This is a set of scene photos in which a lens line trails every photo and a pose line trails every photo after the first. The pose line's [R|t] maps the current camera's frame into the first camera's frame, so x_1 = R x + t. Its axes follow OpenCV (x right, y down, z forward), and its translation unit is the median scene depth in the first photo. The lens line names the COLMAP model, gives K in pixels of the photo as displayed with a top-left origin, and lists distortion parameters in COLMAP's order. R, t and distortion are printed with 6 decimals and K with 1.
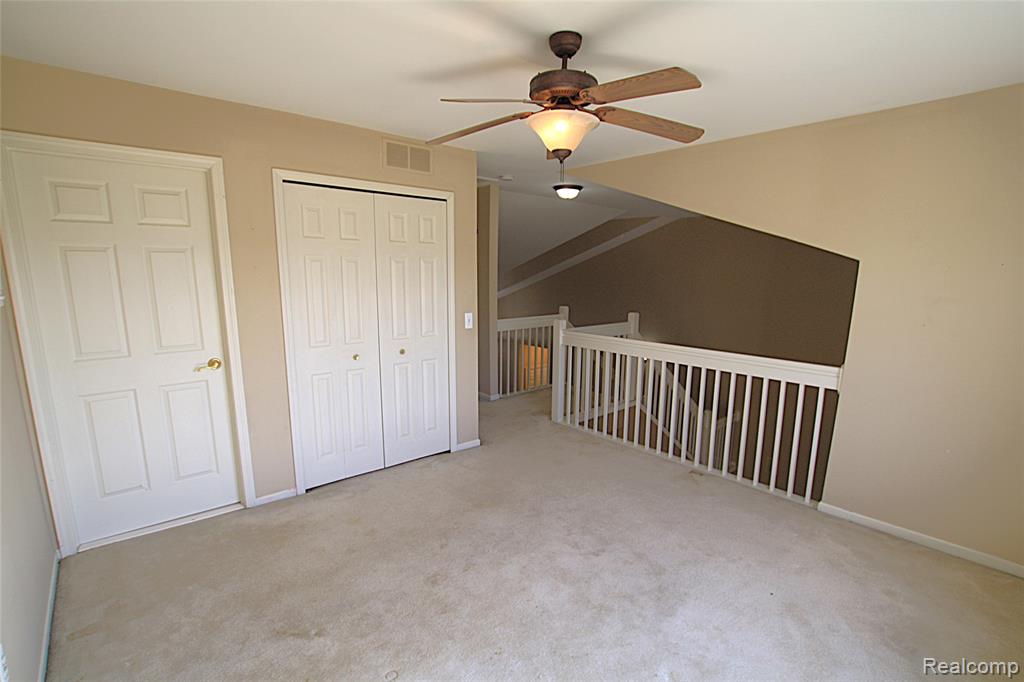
lens RADIAL K [[479.9, 0, 491.4], [0, 479.9, 352.7], [0, 0, 1]] dist [-0.020113, 0.004131]
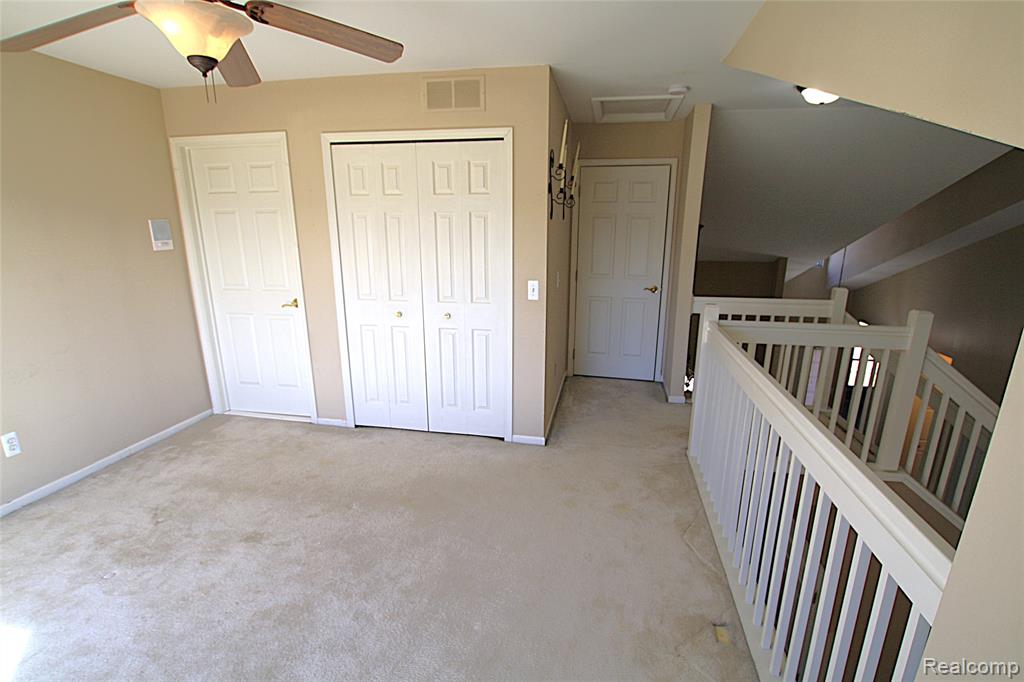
lens RADIAL K [[479.9, 0, 512.6], [0, 479.9, 349.5], [0, 0, 1]] dist [-0.020113, 0.004131]
pose [[0.640569, 0.186357, -0.744944, 0.612409], [-0.129417, 0.982428, 0.134483, -0.081504], [0.756917, 0.010262, 0.653431, 0.507402]]
